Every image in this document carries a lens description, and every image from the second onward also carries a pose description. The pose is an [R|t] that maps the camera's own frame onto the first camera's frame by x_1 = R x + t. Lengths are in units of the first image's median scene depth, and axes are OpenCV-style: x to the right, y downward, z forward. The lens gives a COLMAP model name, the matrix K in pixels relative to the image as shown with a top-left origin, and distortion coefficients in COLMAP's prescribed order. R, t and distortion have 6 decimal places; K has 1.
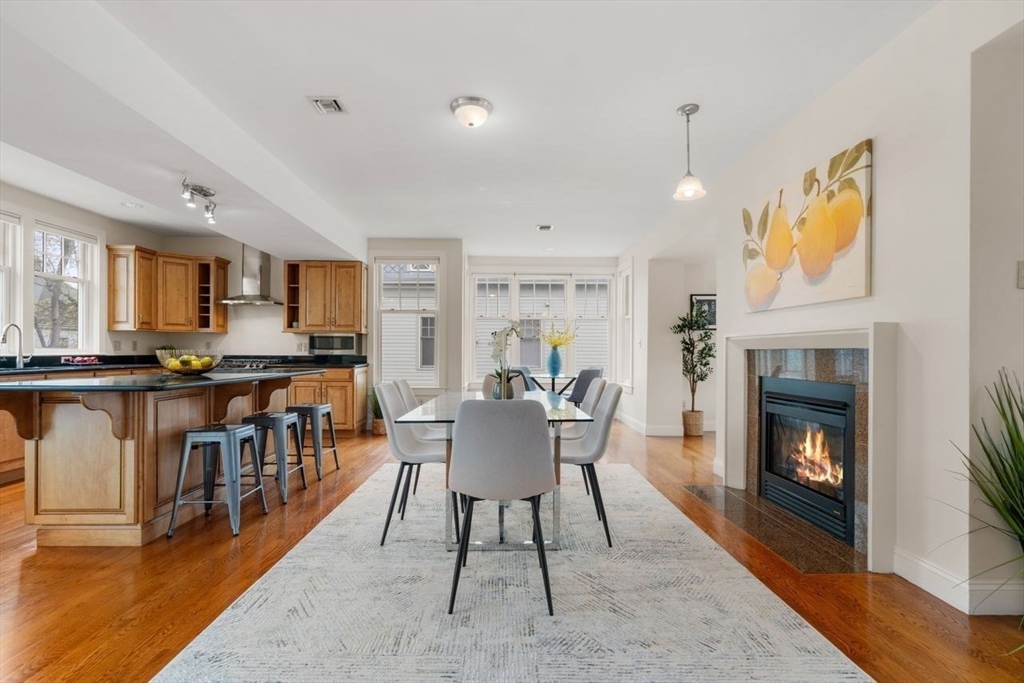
lens RADIAL K [[469.4, 0, 504.1], [0, 469.4, 350.9], [0, 0, 1]] dist [-0.001780, -0.000037]
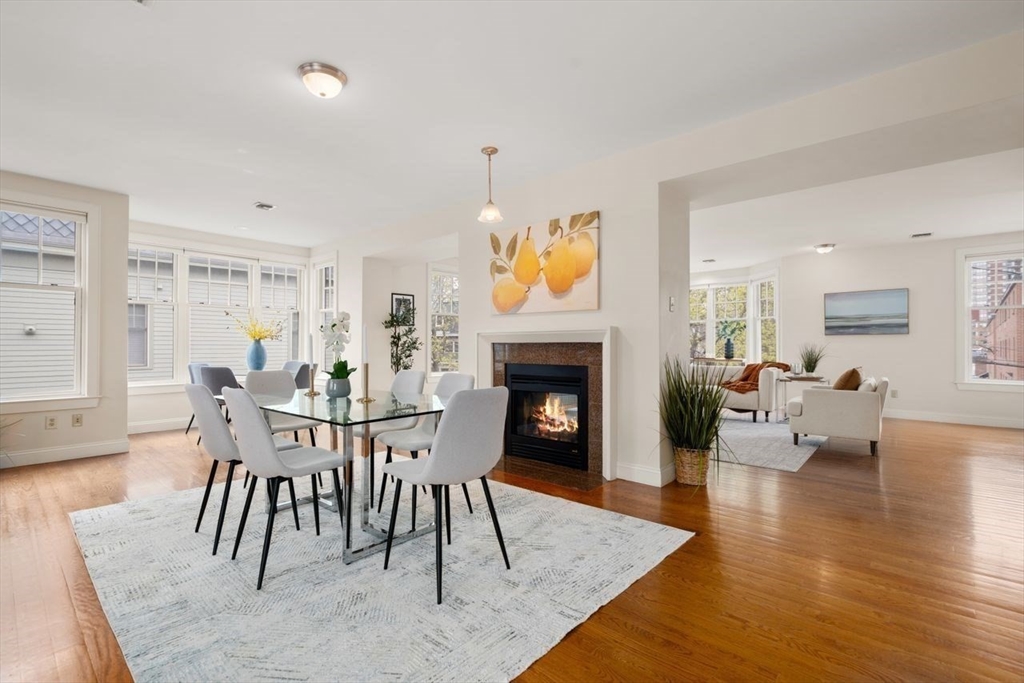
lens RADIAL K [[459.9, 0, 508.5], [0, 459.9, 342.8], [0, 0, 1]] dist [-0.007979, 0.001138]
pose [[0.674213, -0.001584, 0.738535, -0.249077], [0.003818, 0.999992, -0.001340, -0.000356], [-0.738527, 0.003723, 0.674214, 0.073497]]
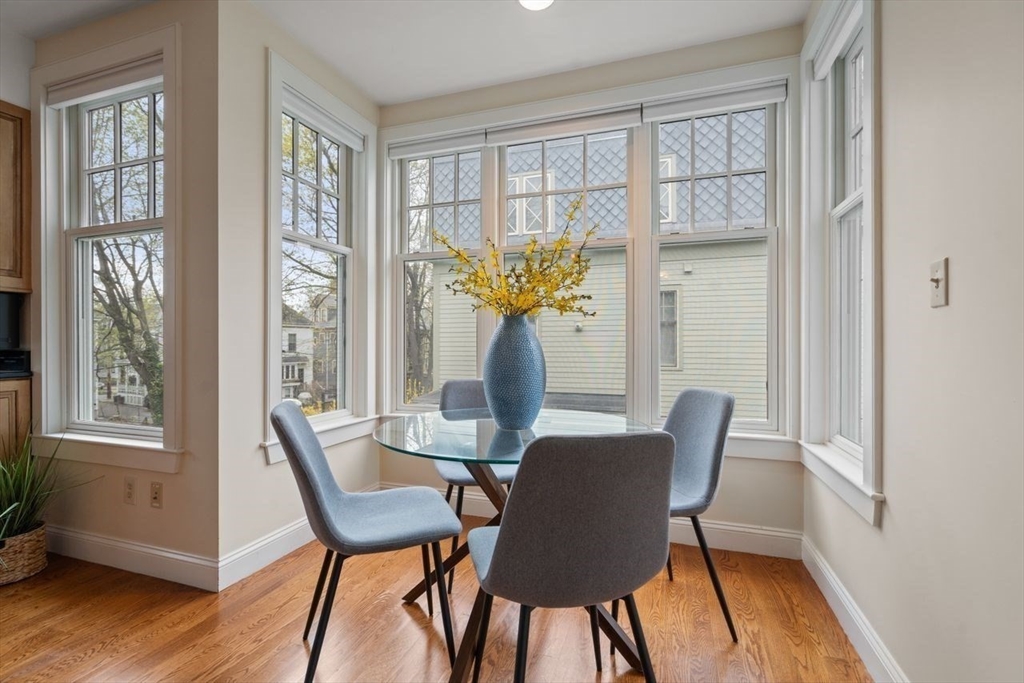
lens RADIAL K [[459.9, 0, 508.5], [0, 459.9, 342.8], [0, 0, 1]] dist [-0.007979, 0.001138]
pose [[0.939410, -0.003449, -0.342779, 0.225259], [0.003150, 0.999994, -0.001427, 0.007028], [0.342782, 0.000261, 0.939415, 0.901498]]
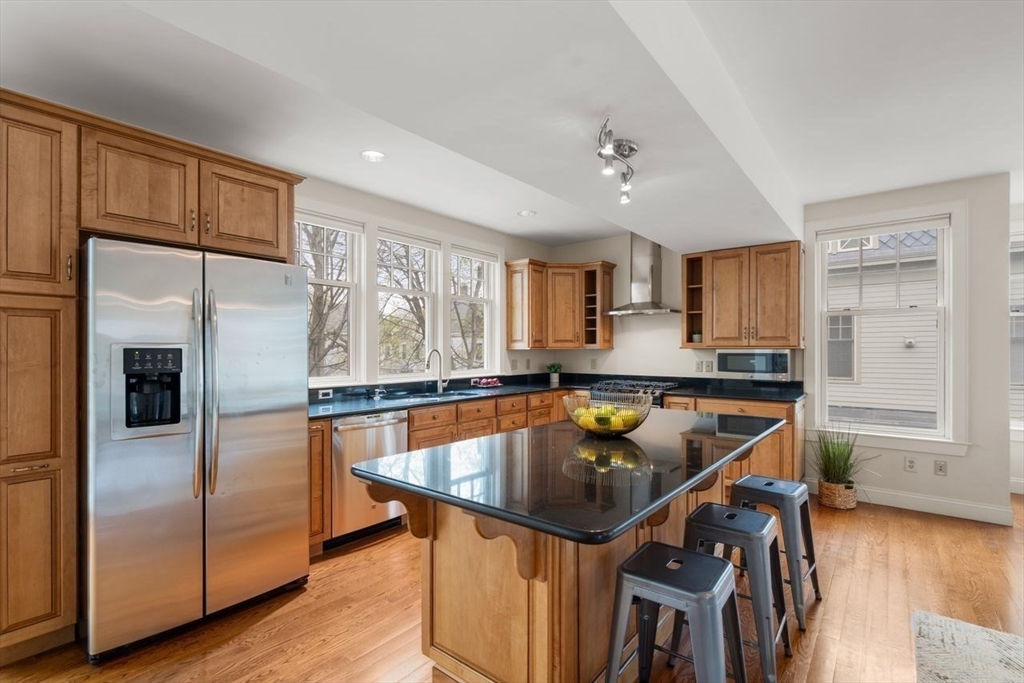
lens RADIAL K [[469.4, 0, 504.1], [0, 469.4, 350.9], [0, 0, 1]] dist [-0.001780, -0.000037]
pose [[0.762110, -0.003314, -0.647439, -0.210155], [0.003788, 0.999993, -0.000660, -0.038857], [0.647437, -0.001950, 0.762117, 0.244231]]
